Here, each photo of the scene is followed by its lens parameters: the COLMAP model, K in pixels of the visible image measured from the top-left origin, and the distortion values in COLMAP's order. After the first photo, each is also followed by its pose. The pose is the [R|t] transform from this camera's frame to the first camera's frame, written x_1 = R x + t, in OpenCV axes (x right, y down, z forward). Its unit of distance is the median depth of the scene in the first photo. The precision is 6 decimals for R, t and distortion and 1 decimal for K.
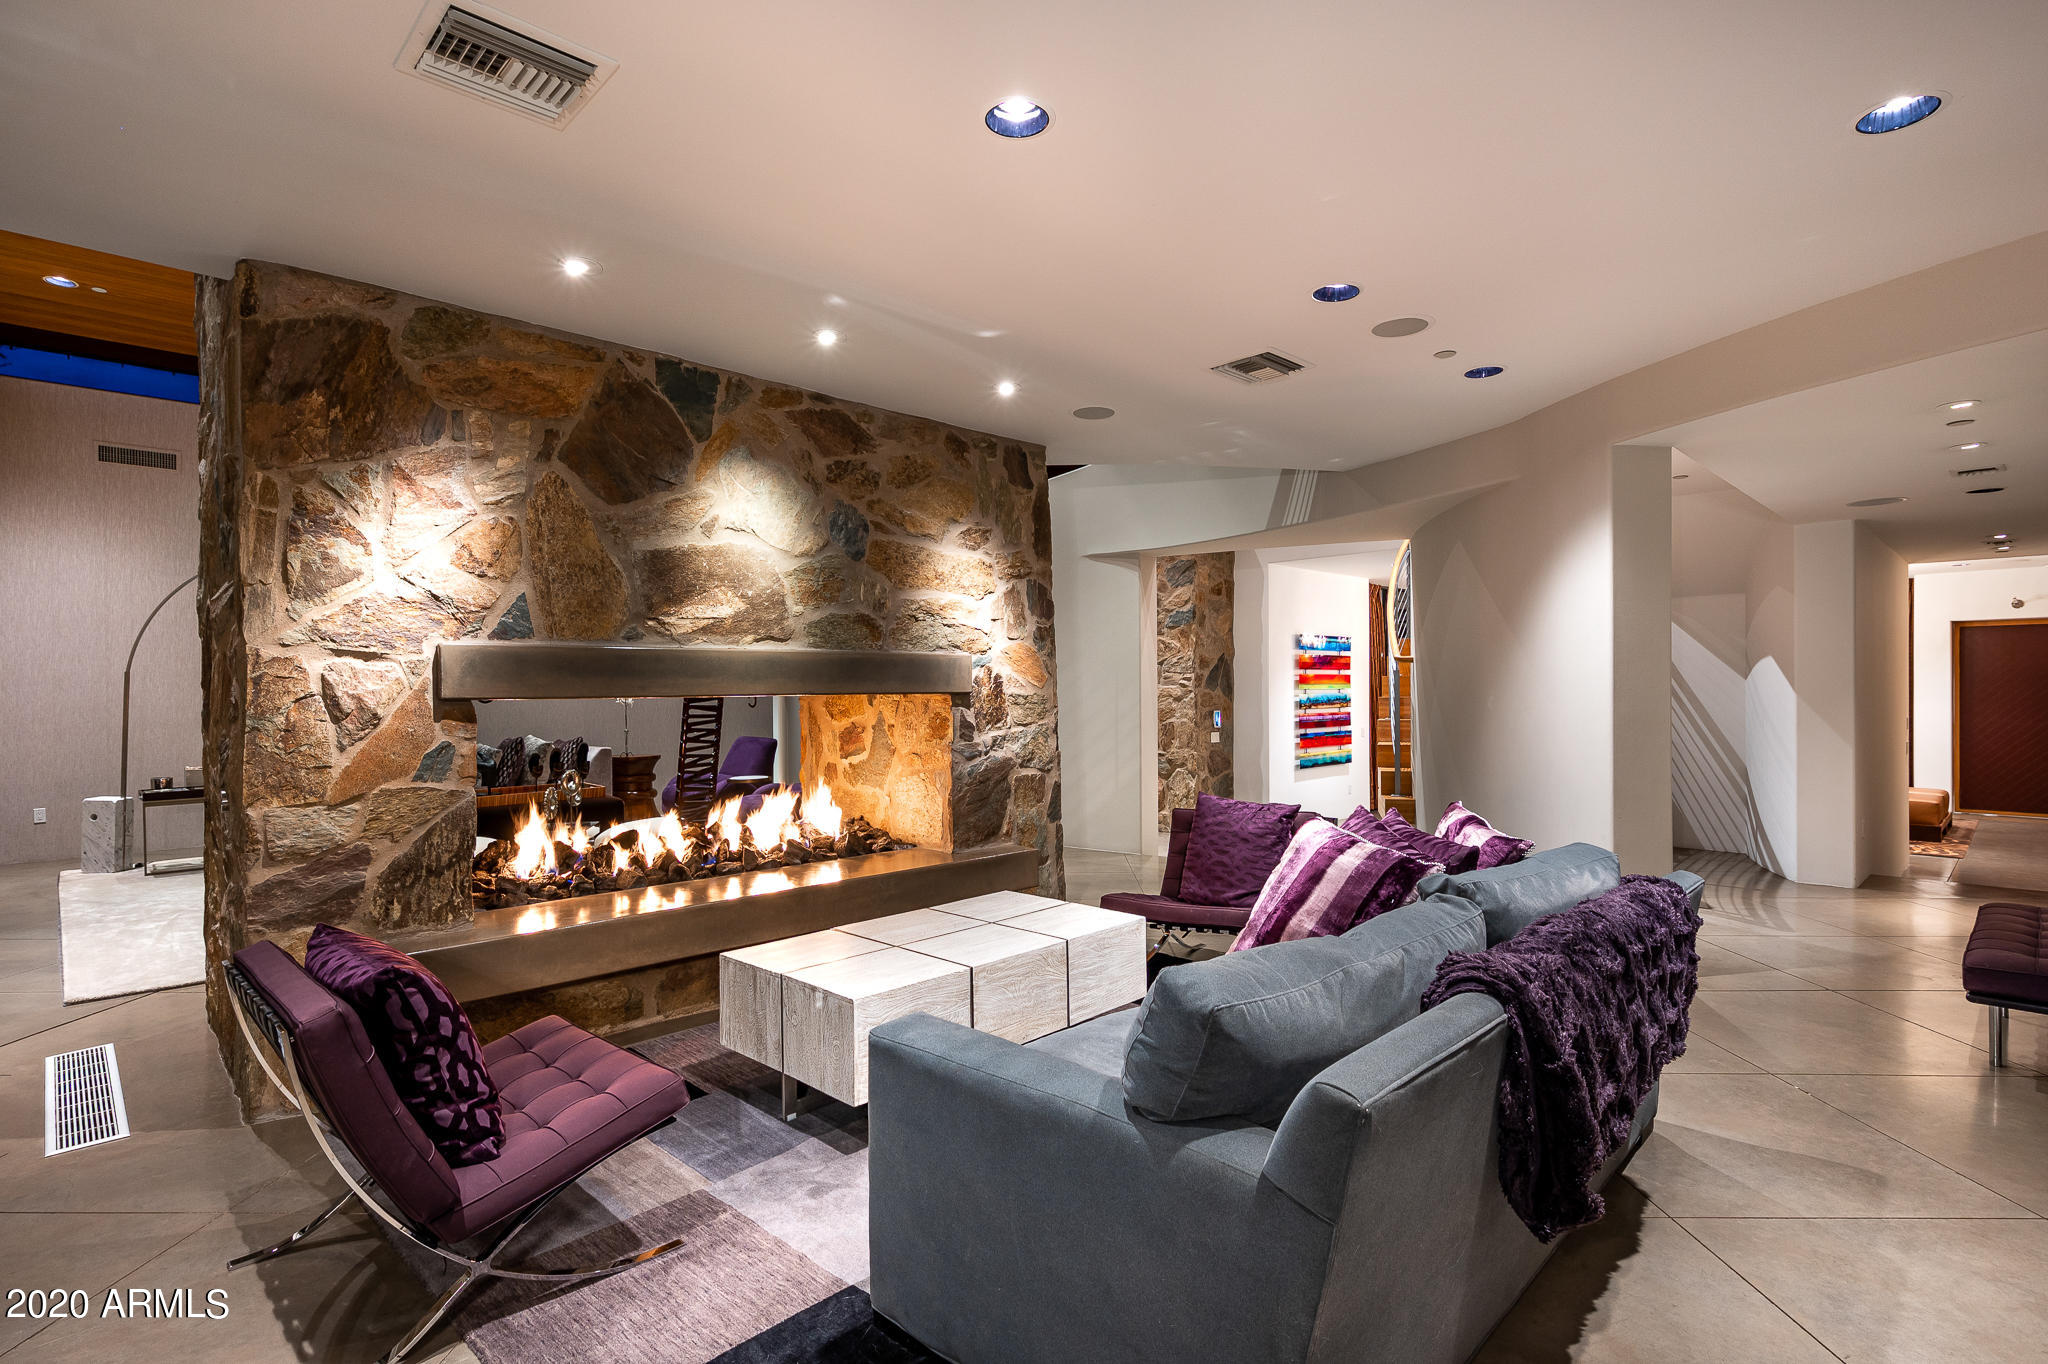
lens RADIAL K [[991.8, 0, 980.2], [0, 991.8, 696.0], [0, 0, 1]] dist [0.002002, 0.001602]
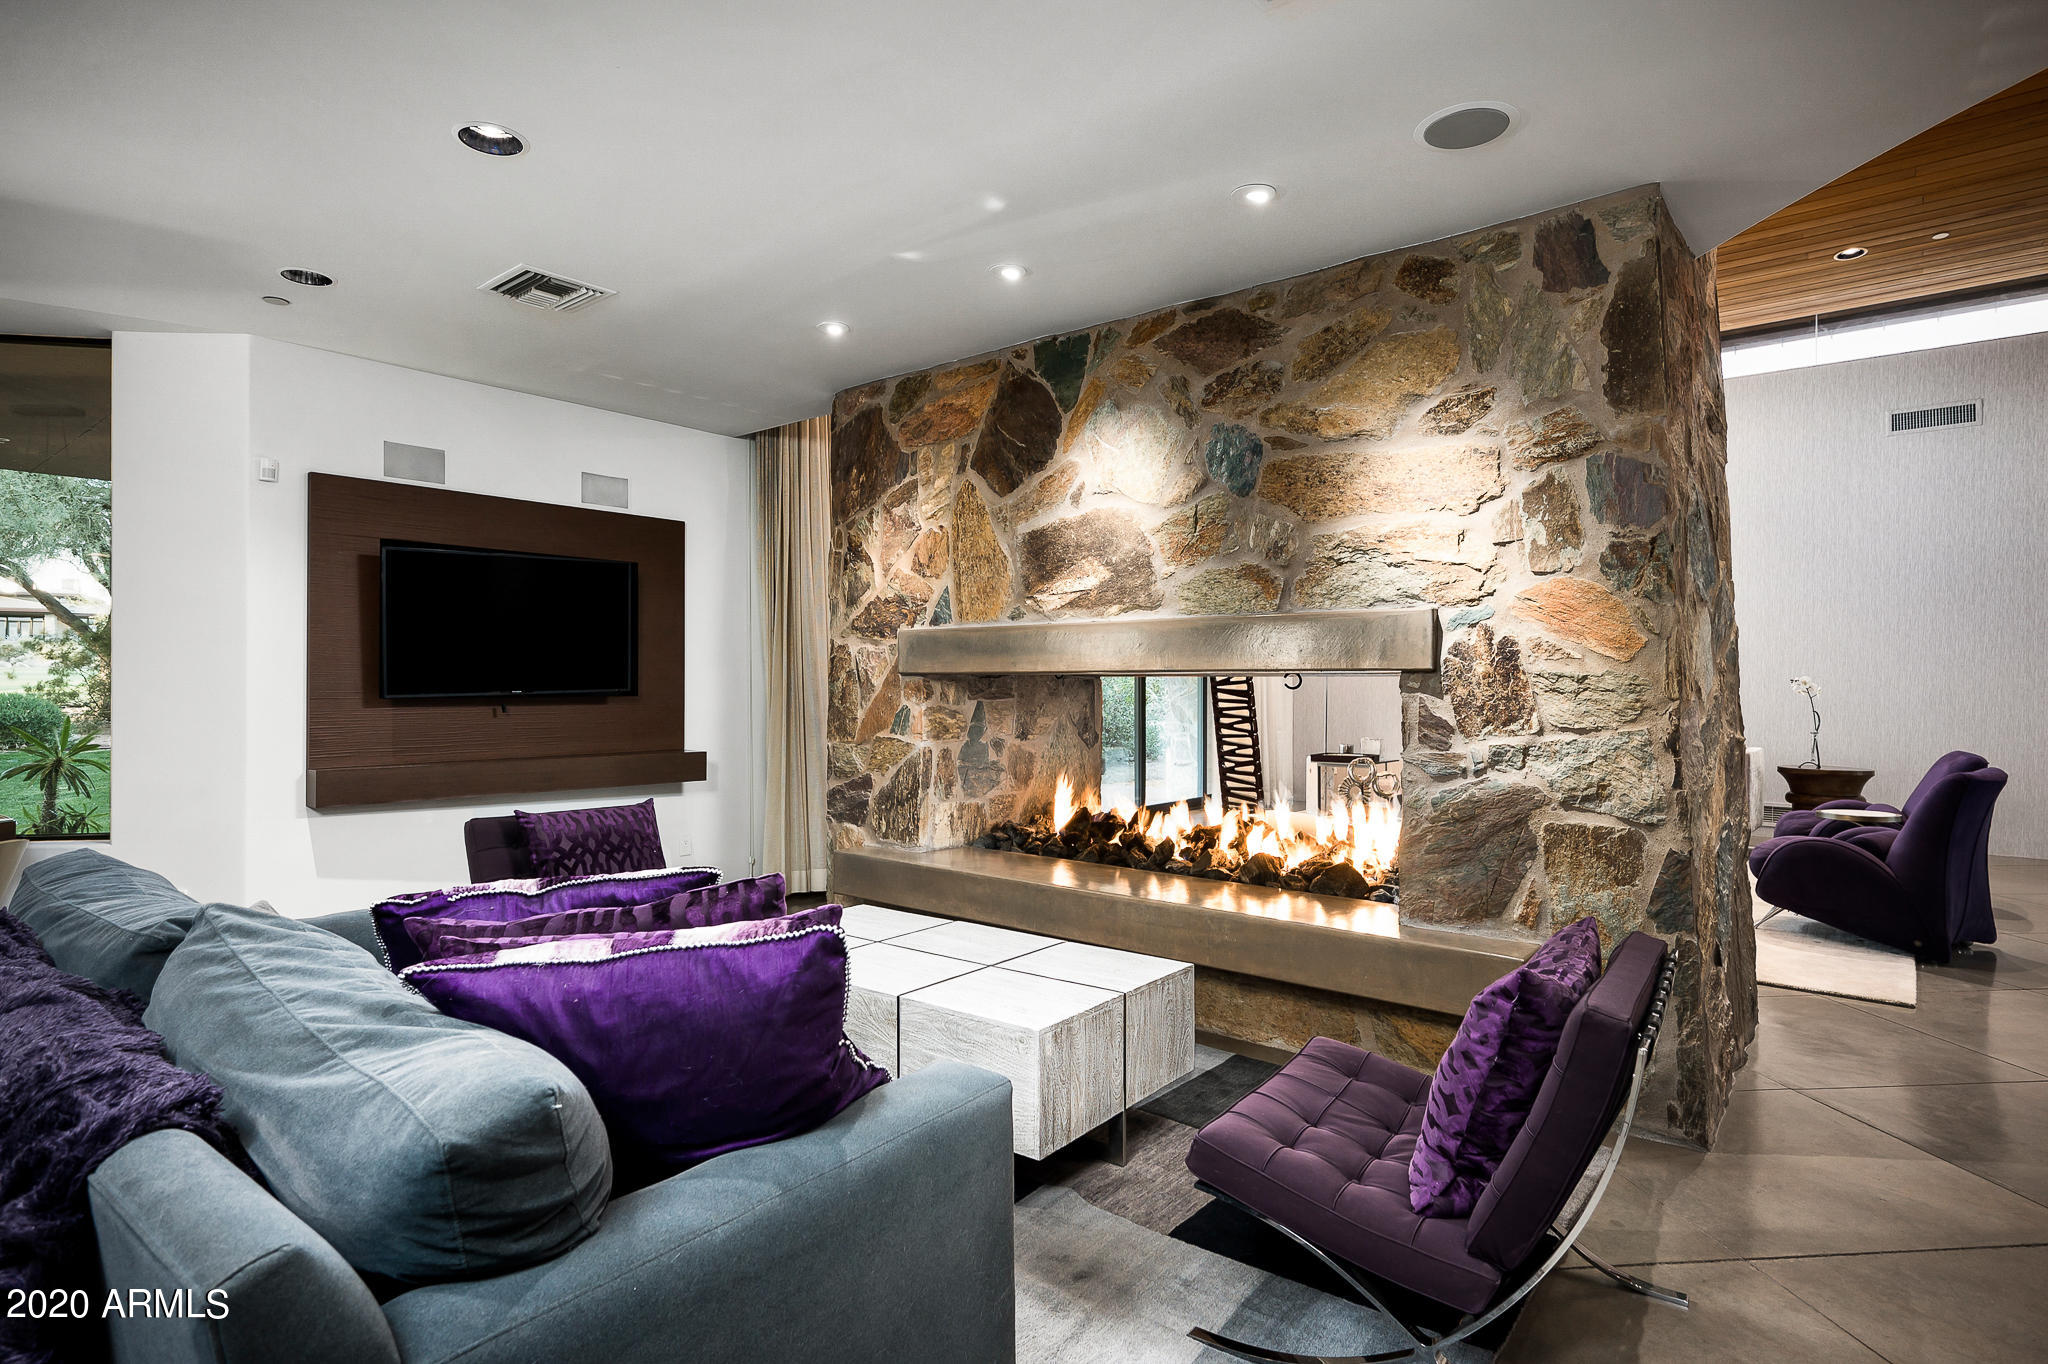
lens RADIAL K [[1057.5, 0, 1024.4], [0, 1057.5, 673.9], [0, 0, 1]] dist [-0.000702, 0.000264]
pose [[0.135296, -0.000064, -0.990805, 0.719077], [-0.012268, 0.999923, -0.001739, 0.004054], [0.990729, 0.012390, 0.135285, 0.792786]]
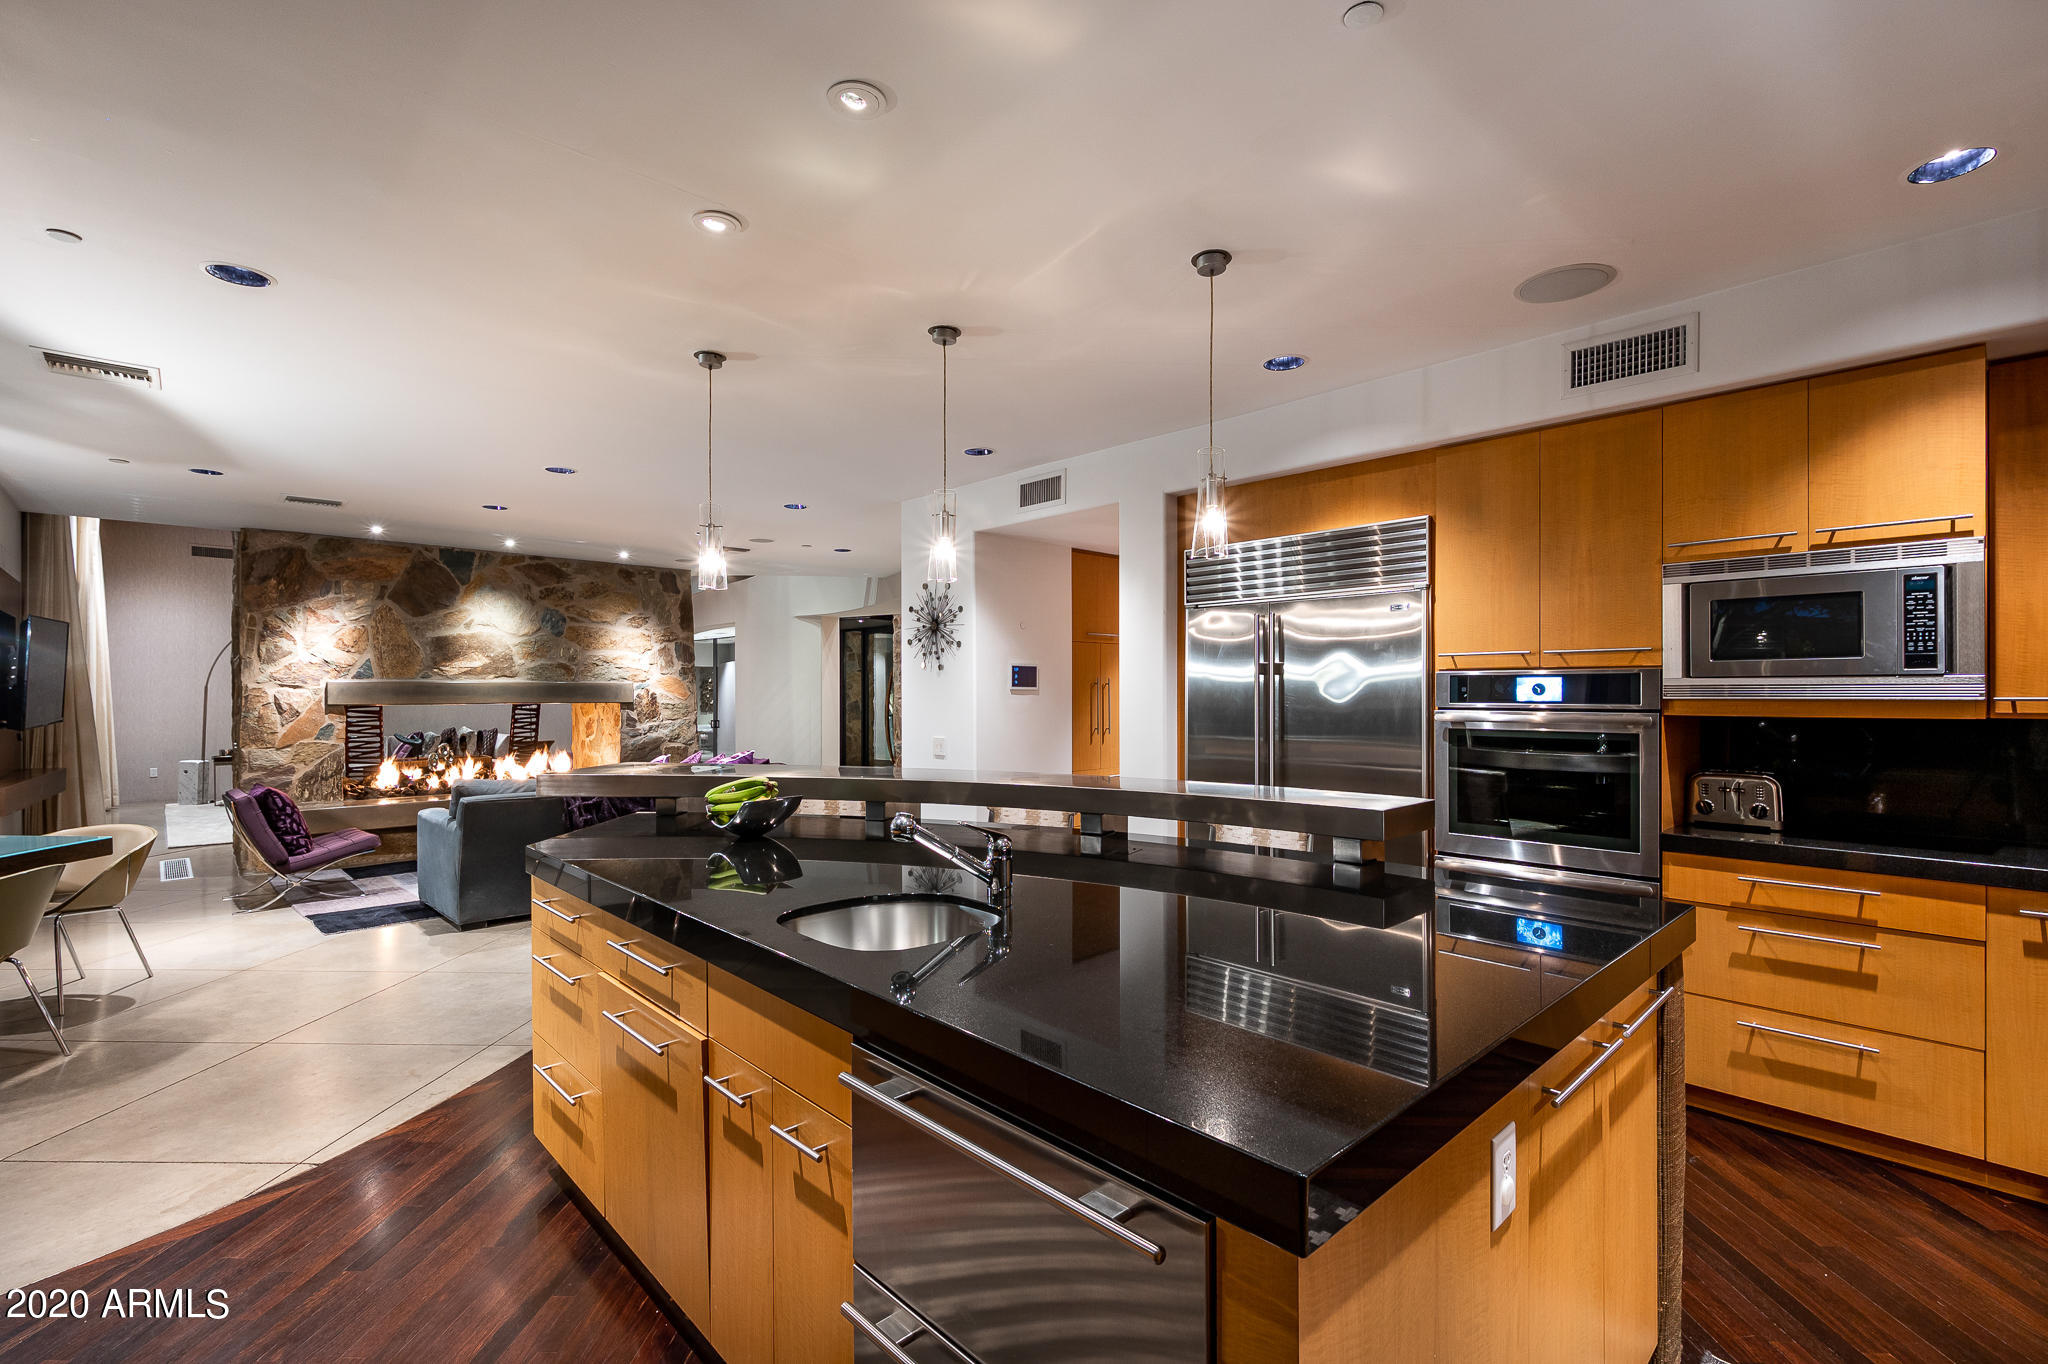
lens RADIAL K [[940.7, 0, 1006.7], [0, 940.7, 693.4], [0, 0, 1]] dist [0.001893, 0.000929]
pose [[0.999836, 0.005790, -0.017167, 0.895497], [-0.005916, 0.999956, -0.007310, -0.014002], [0.017124, 0.007411, 0.999826, -0.976440]]
